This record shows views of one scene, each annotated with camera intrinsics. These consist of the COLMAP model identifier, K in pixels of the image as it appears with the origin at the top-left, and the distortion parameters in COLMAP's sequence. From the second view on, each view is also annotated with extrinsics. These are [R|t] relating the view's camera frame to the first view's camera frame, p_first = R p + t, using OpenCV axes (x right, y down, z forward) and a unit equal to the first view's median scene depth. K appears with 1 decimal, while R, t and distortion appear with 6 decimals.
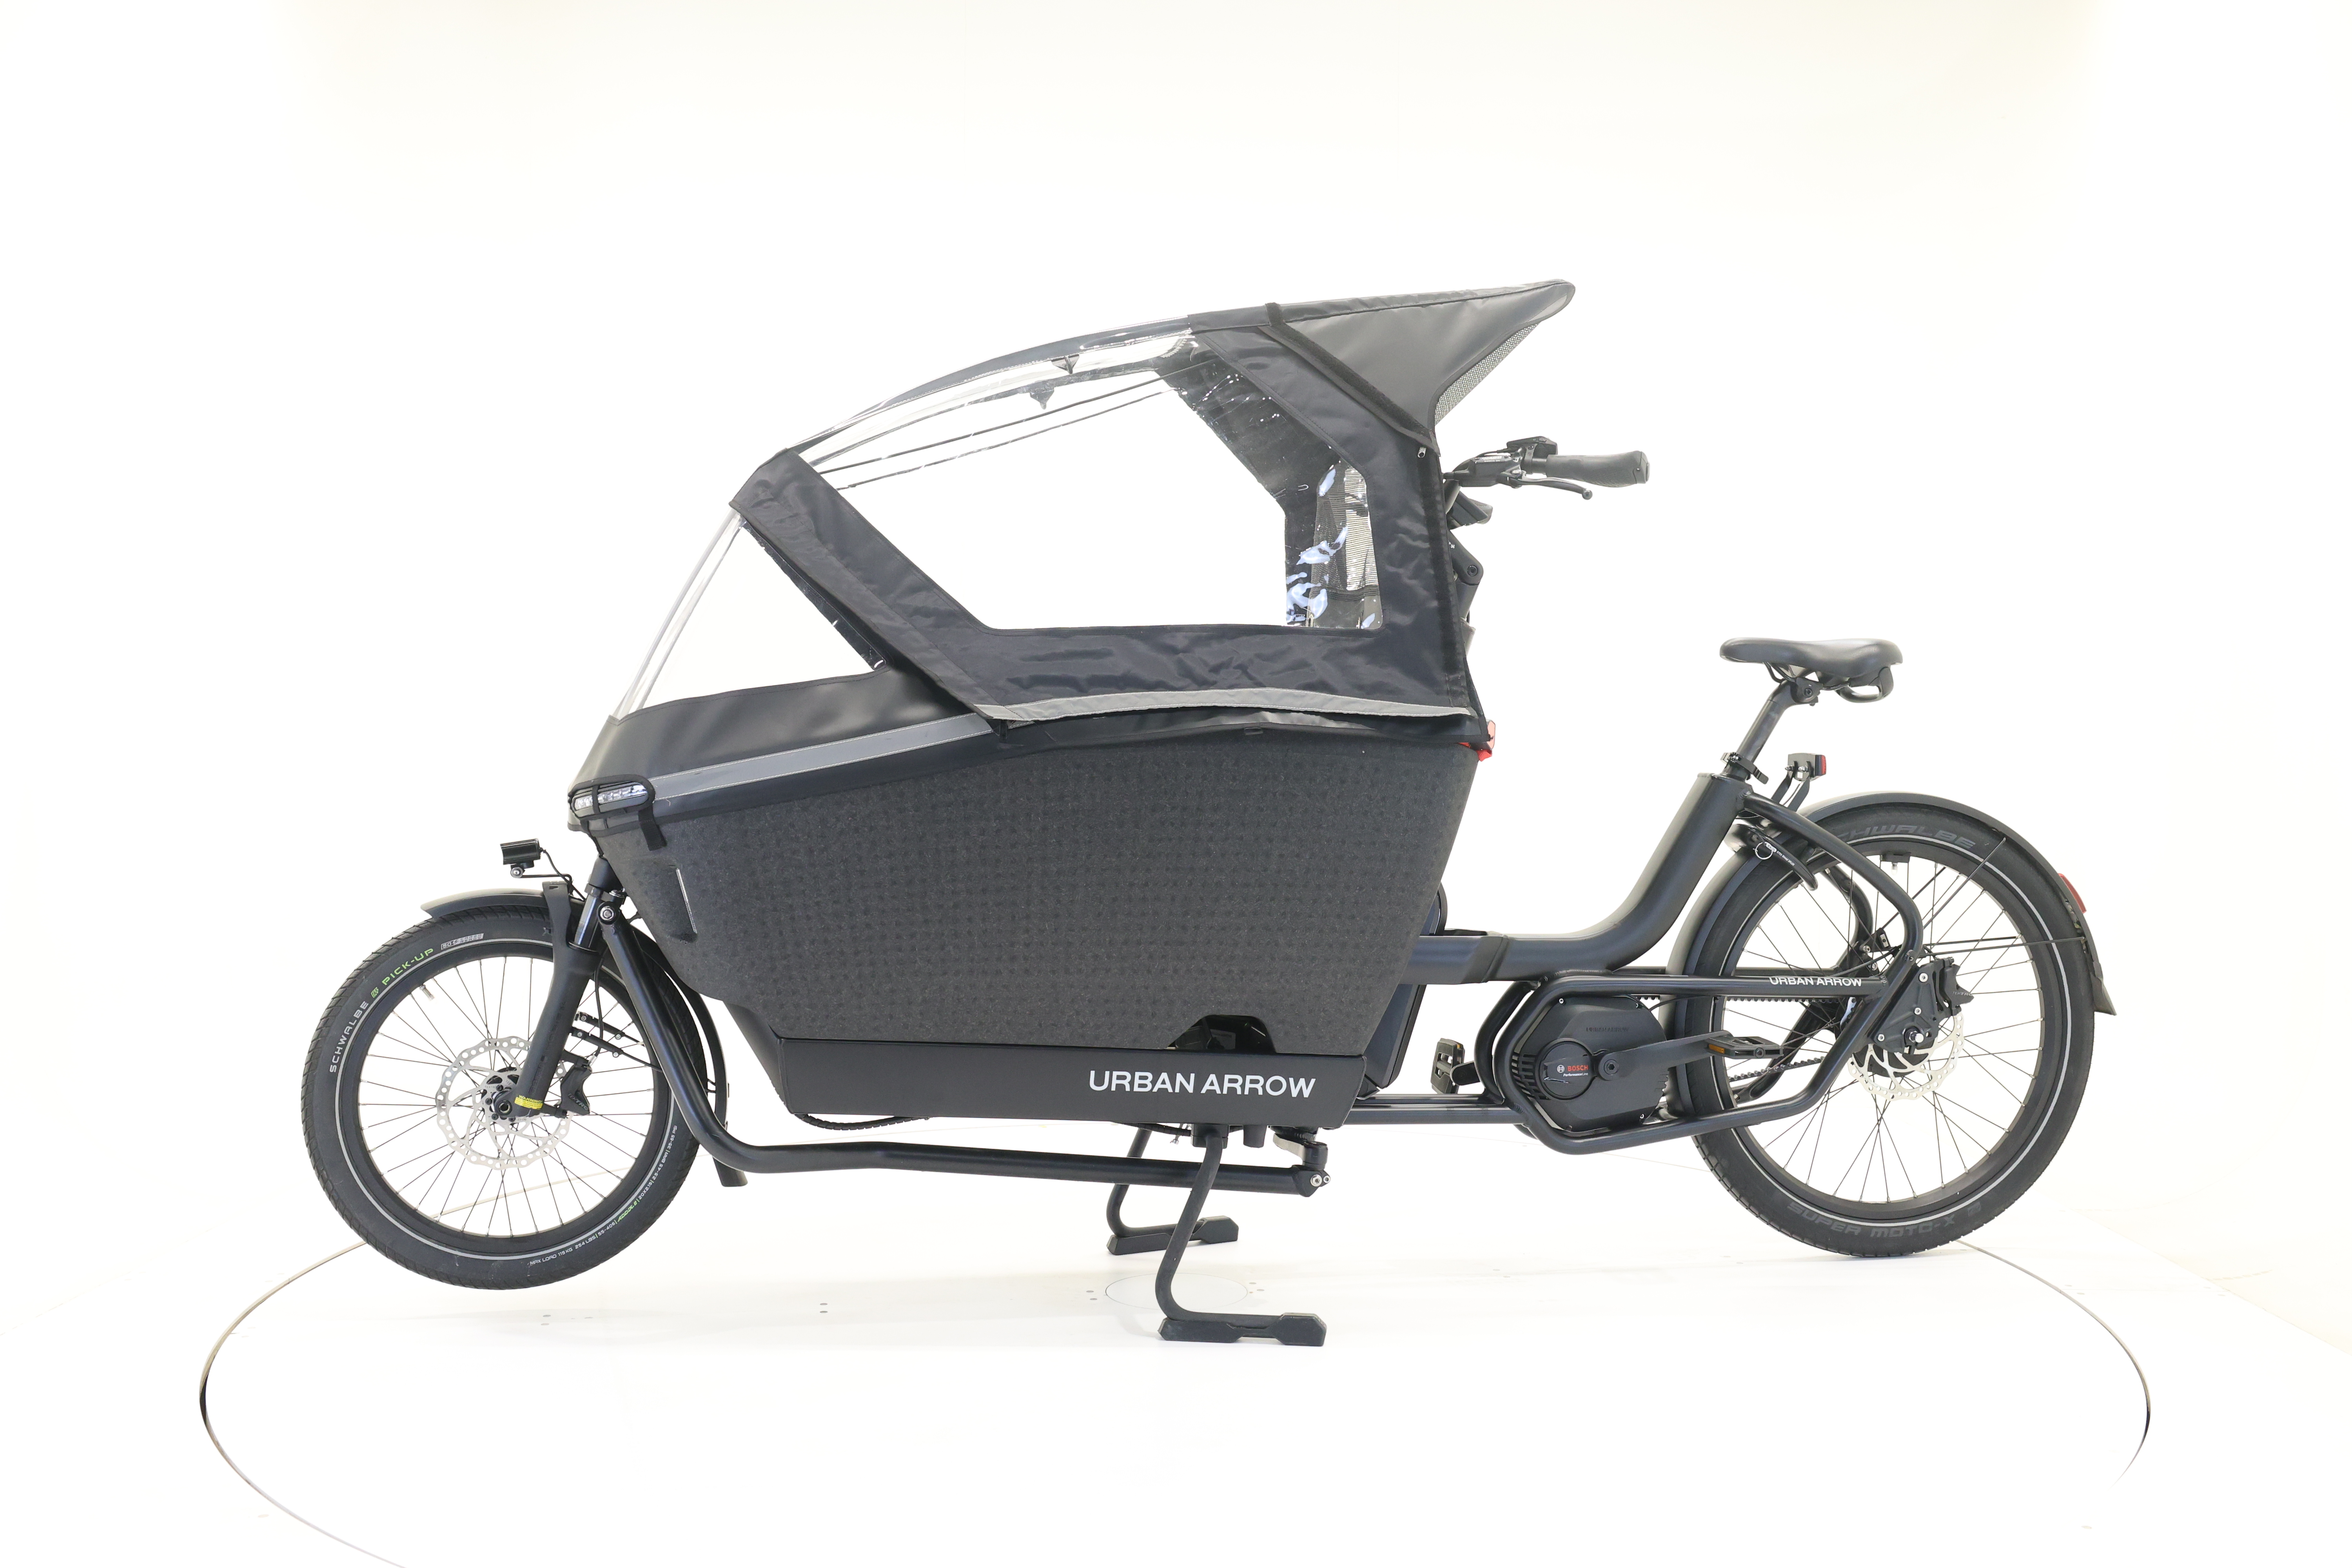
lens RADIAL K [[2140.4, 0, 1179.5], [0, 2140.4, 782.3], [0, 0, 1]] dist [-0.017051, 0.000000]
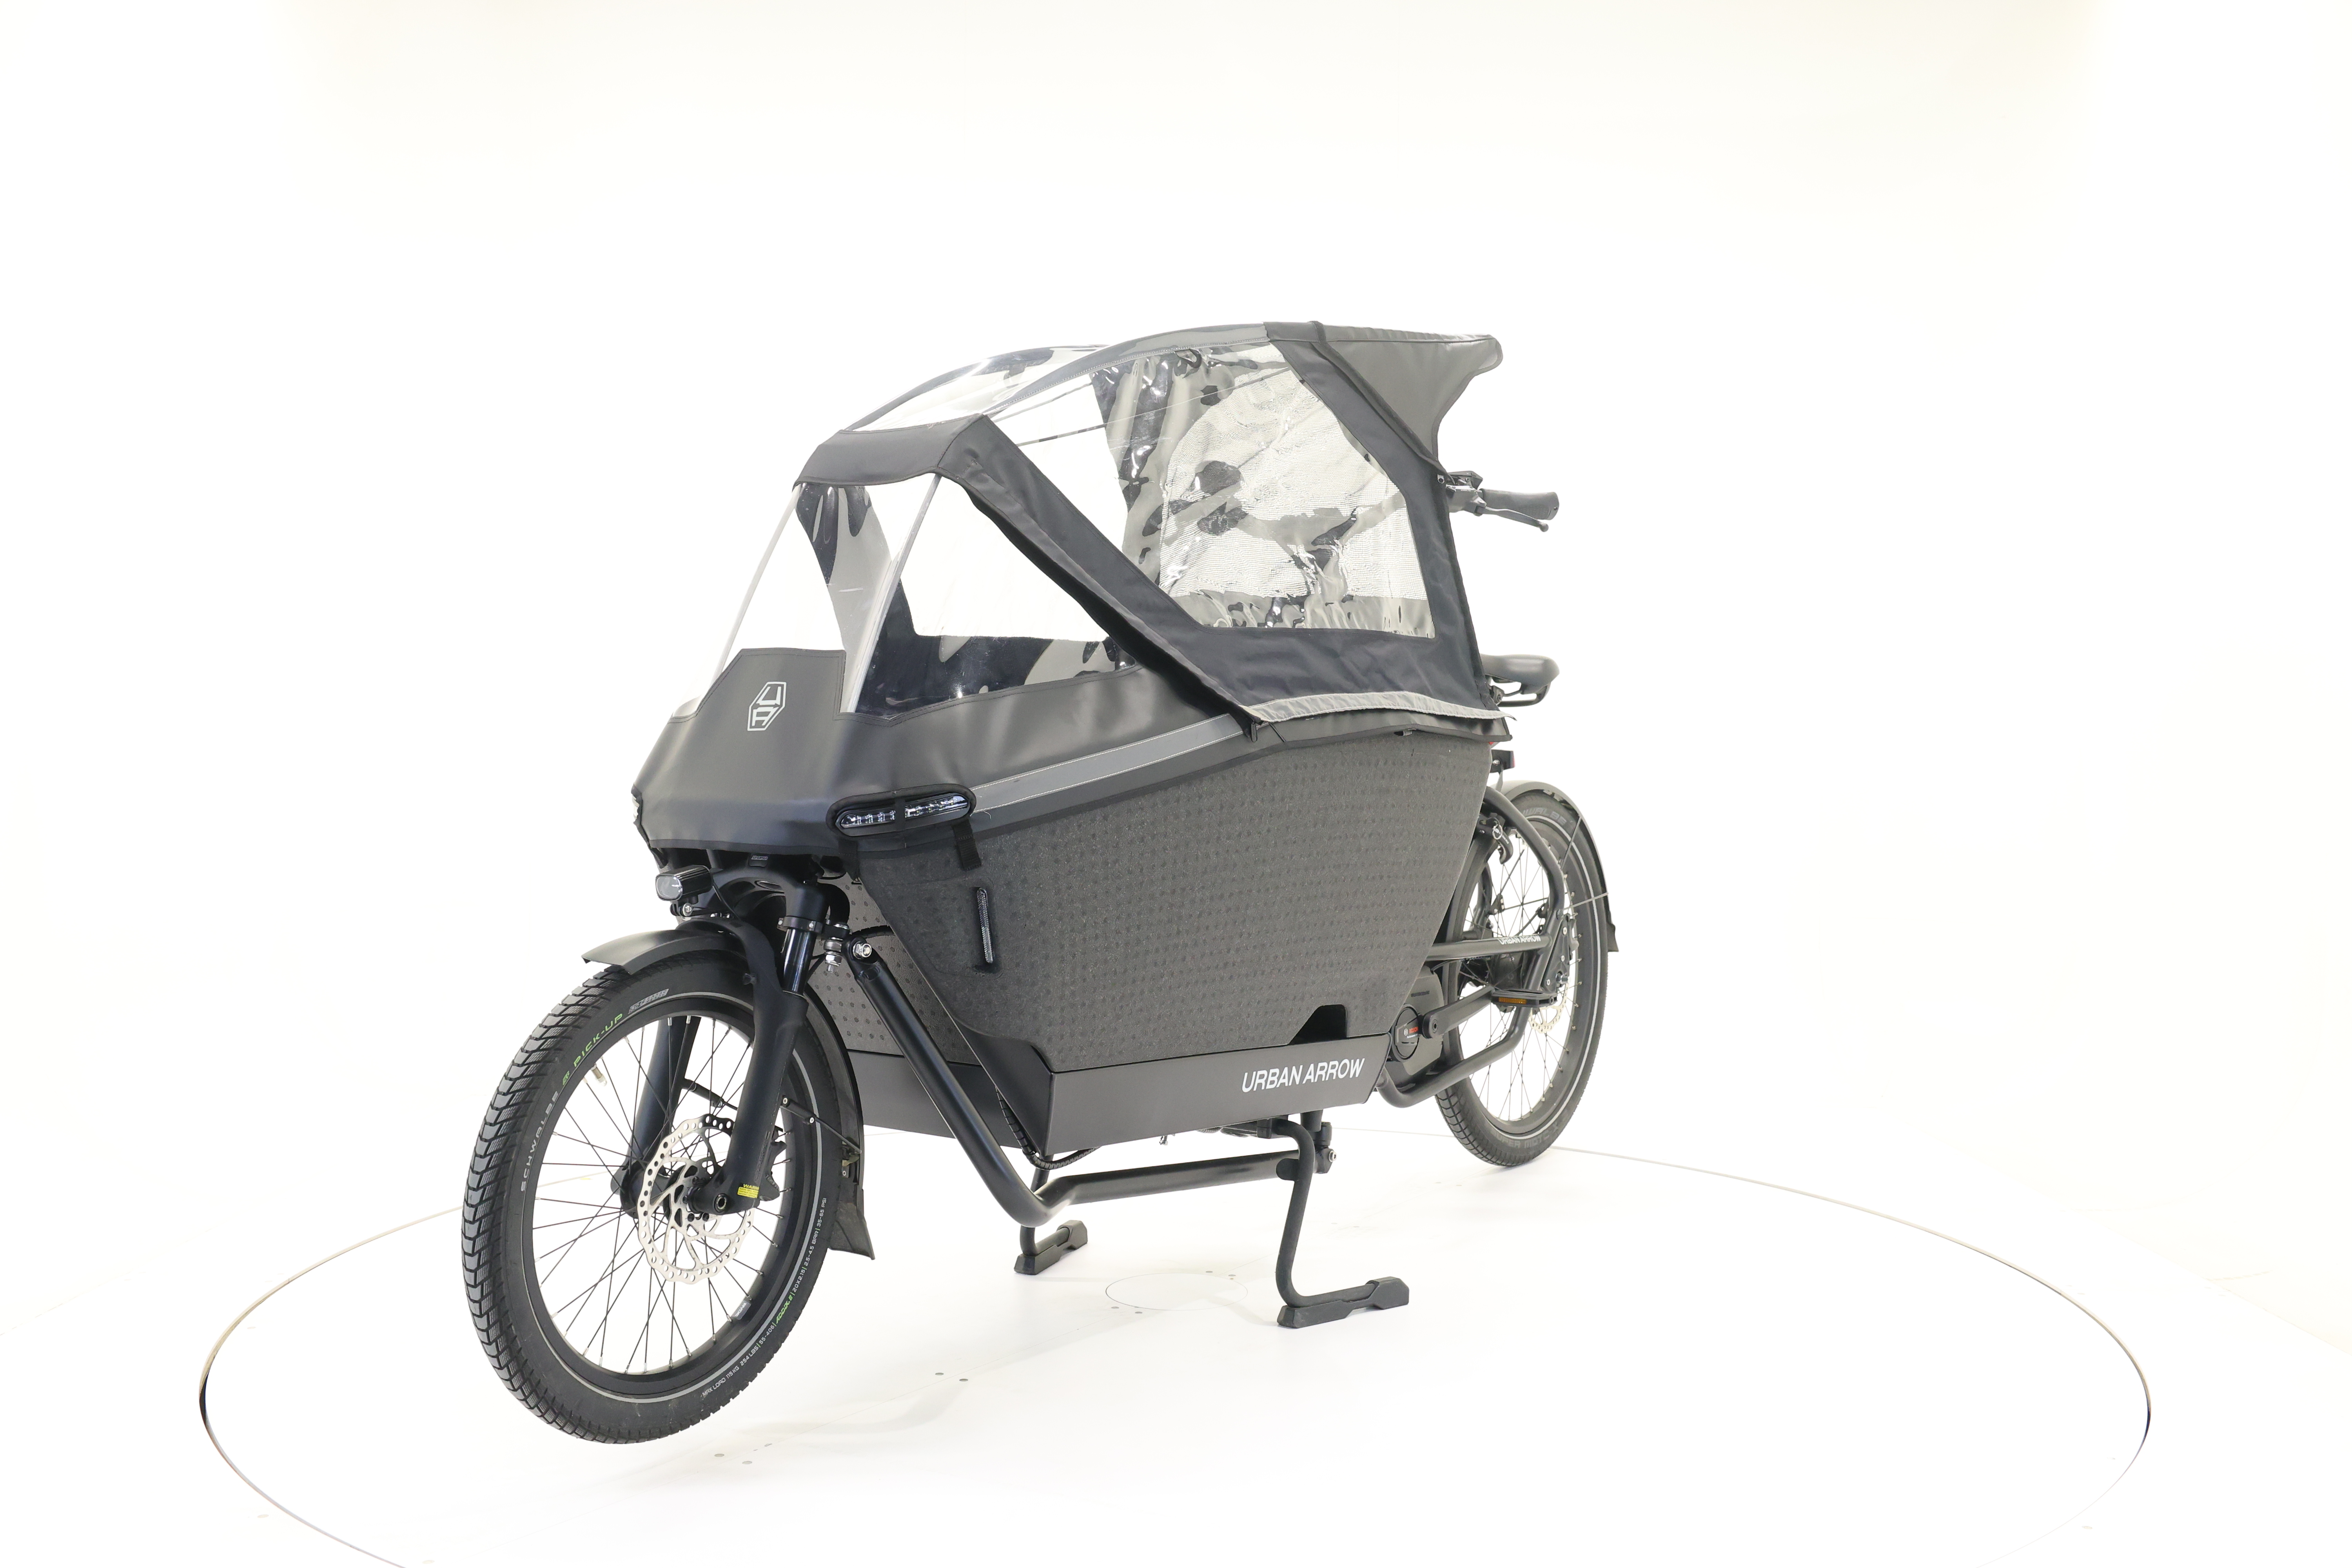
lens RADIAL K [[2140.4, 0, 1172.8], [0, 2140.4, 779.4], [0, 0, 1]] dist [-0.017051, 0.000000]
pose [[0.715800, -0.016696, 0.698106, -0.739867], [0.016158, 0.999842, 0.007345, -0.009356], [-0.698119, 0.006023, 0.715957, 0.302704]]
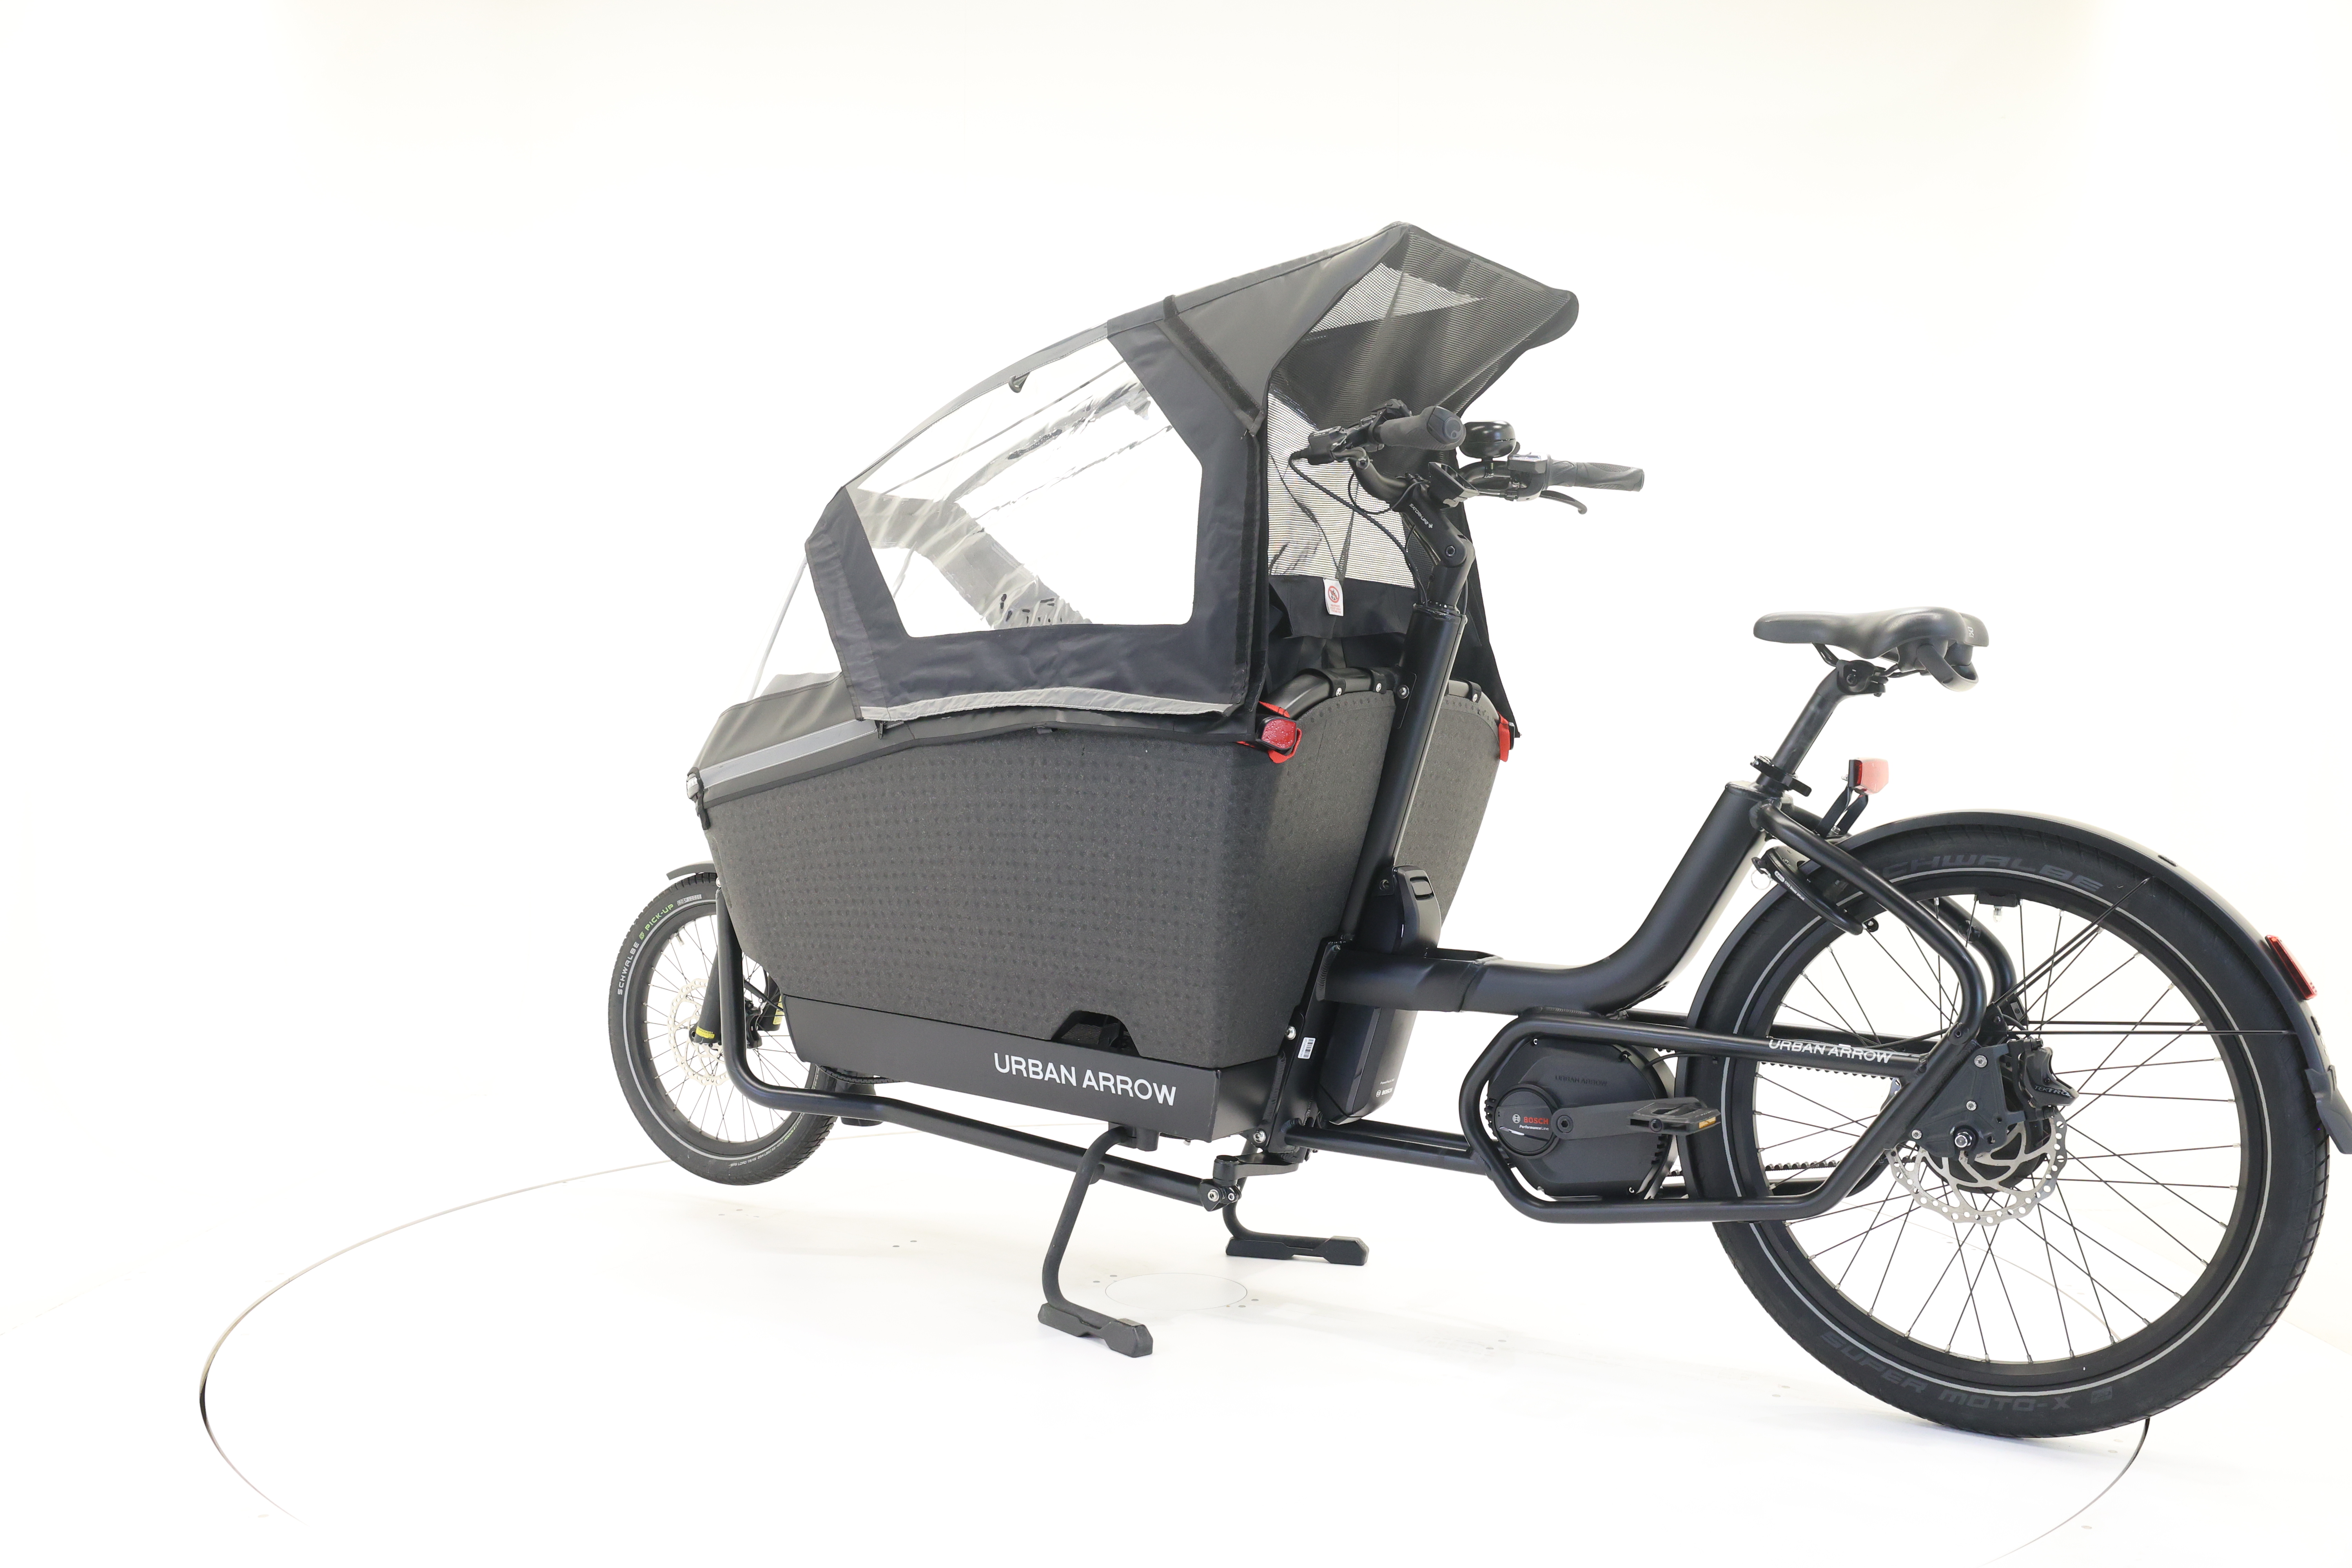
lens RADIAL K [[2140.4, 0, 1165.4], [0, 2140.4, 778.3], [0, 0, 1]] dist [-0.017051, 0.000000]
pose [[0.708664, 0.012455, -0.705437, 0.741151], [-0.018214, 0.999834, -0.000644, -0.001278], [0.705311, 0.013305, 0.708773, 0.302781]]
